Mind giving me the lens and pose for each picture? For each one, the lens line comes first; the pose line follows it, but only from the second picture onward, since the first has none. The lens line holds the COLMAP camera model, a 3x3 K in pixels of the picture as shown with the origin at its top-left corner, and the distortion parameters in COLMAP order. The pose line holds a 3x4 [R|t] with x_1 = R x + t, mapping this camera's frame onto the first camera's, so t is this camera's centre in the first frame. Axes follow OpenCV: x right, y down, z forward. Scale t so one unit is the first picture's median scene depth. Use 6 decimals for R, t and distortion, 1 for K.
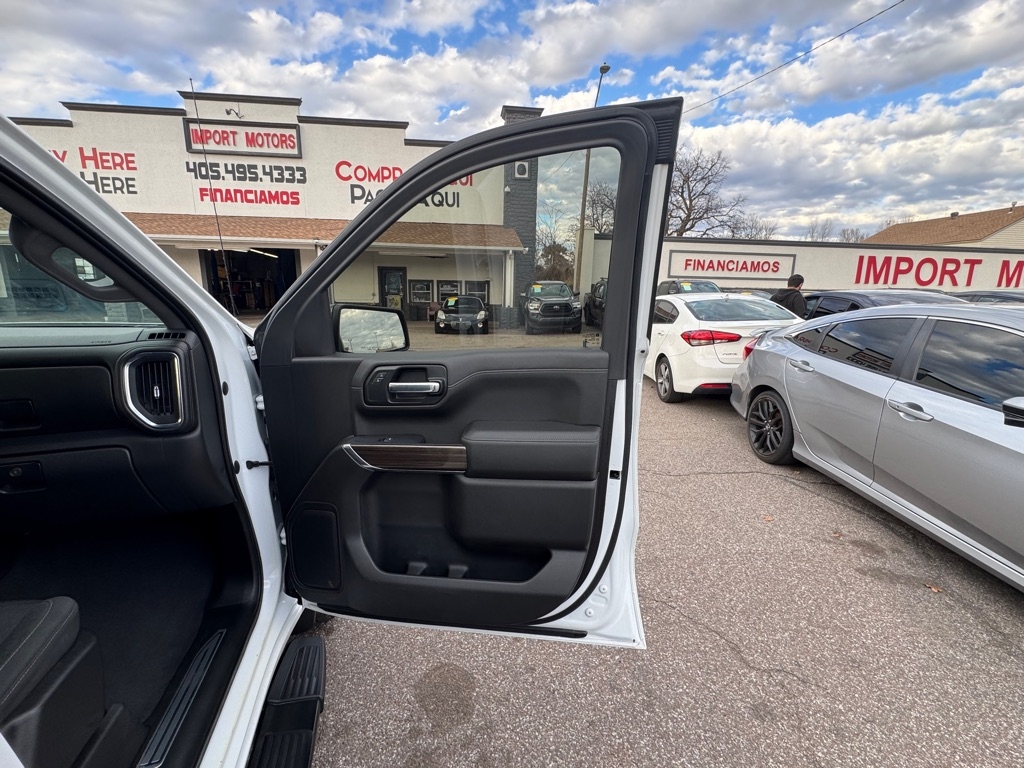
lens RADIAL K [[432.8, 0, 512.7], [0, 432.8, 383.7], [0, 0, 1]] dist [-0.003273, -0.000473]
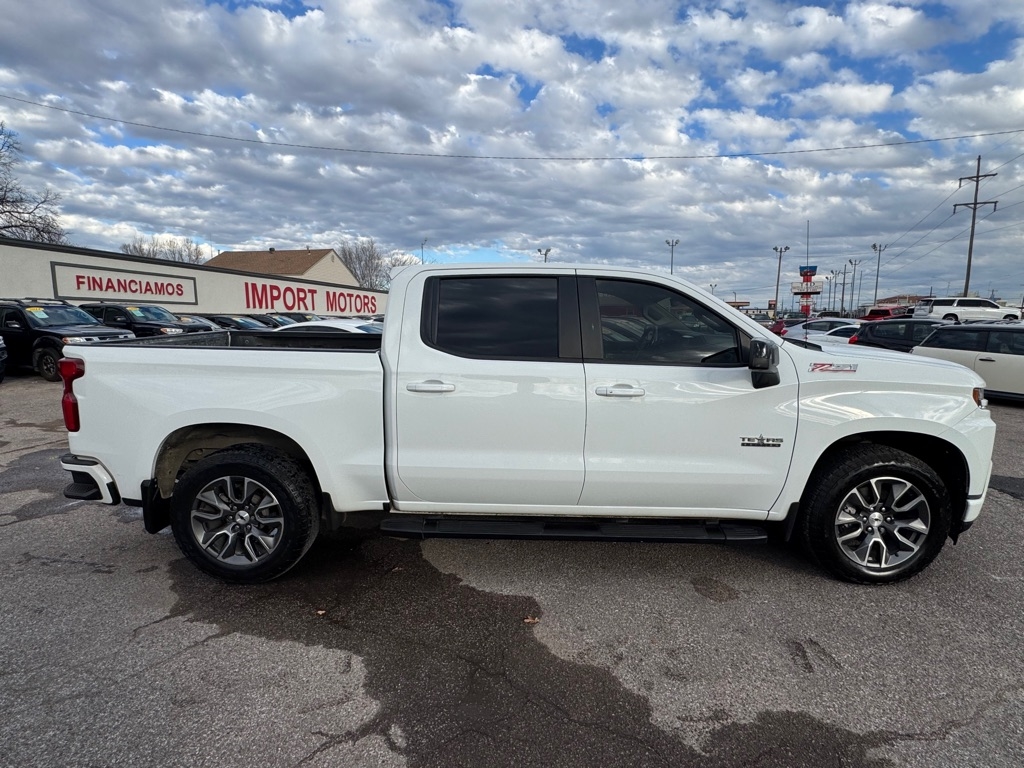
lens RADIAL K [[518.3, 0, 512.0], [0, 518.3, 384.0], [0, 0, 1]] dist [-0.001231, -0.000665]
pose [[0.277470, -0.133256, 0.951448, -0.304039], [0.205772, 0.975595, 0.076629, -0.017155], [-0.938439, 0.174519, 0.298118, 0.054699]]
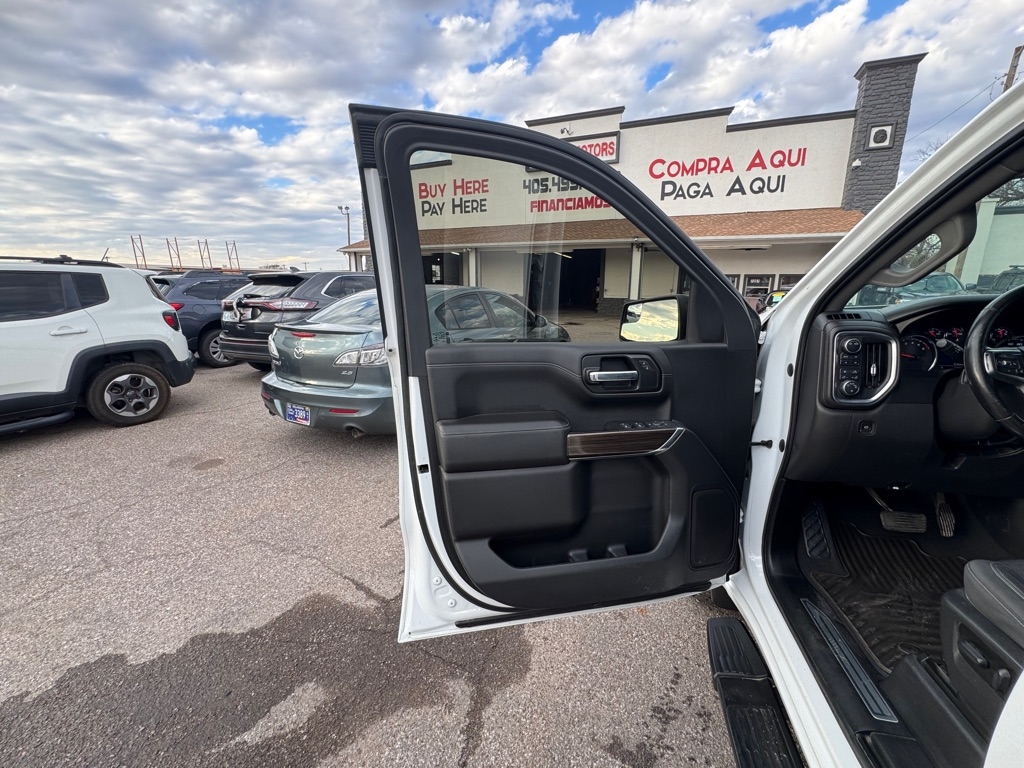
lens RADIAL K [[432.8, 0, 512.7], [0, 432.8, 383.7], [0, 0, 1]] dist [-0.003273, -0.000473]
pose [[0.867746, 0.095498, -0.487747, -0.144542], [-0.093198, 0.995224, 0.029051, 0.012482], [0.488191, 0.020248, 0.872502, -0.043733]]
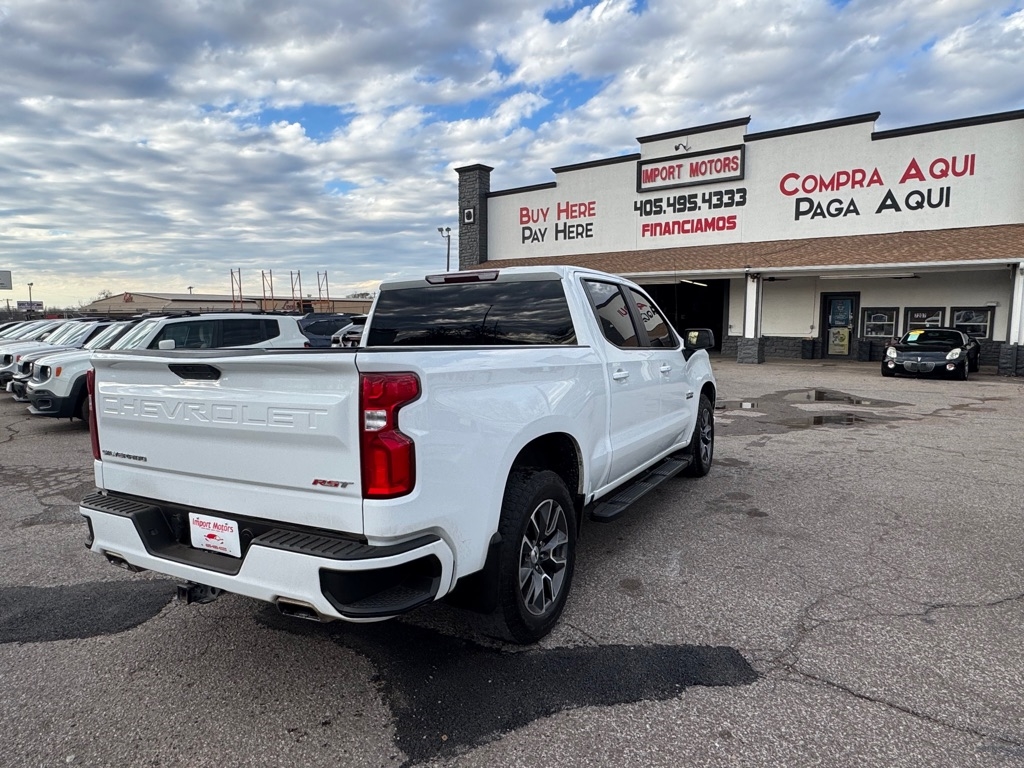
lens RADIAL K [[636.1, 0, 512.0], [0, 636.1, 384.0], [0, 0, 1]] dist [-0.003599, -0.000539]
pose [[0.709650, 0.056830, -0.702259, 0.124715], [-0.137277, 0.988792, -0.058704, 0.045793], [0.691051, 0.138064, 0.709497, -0.216970]]
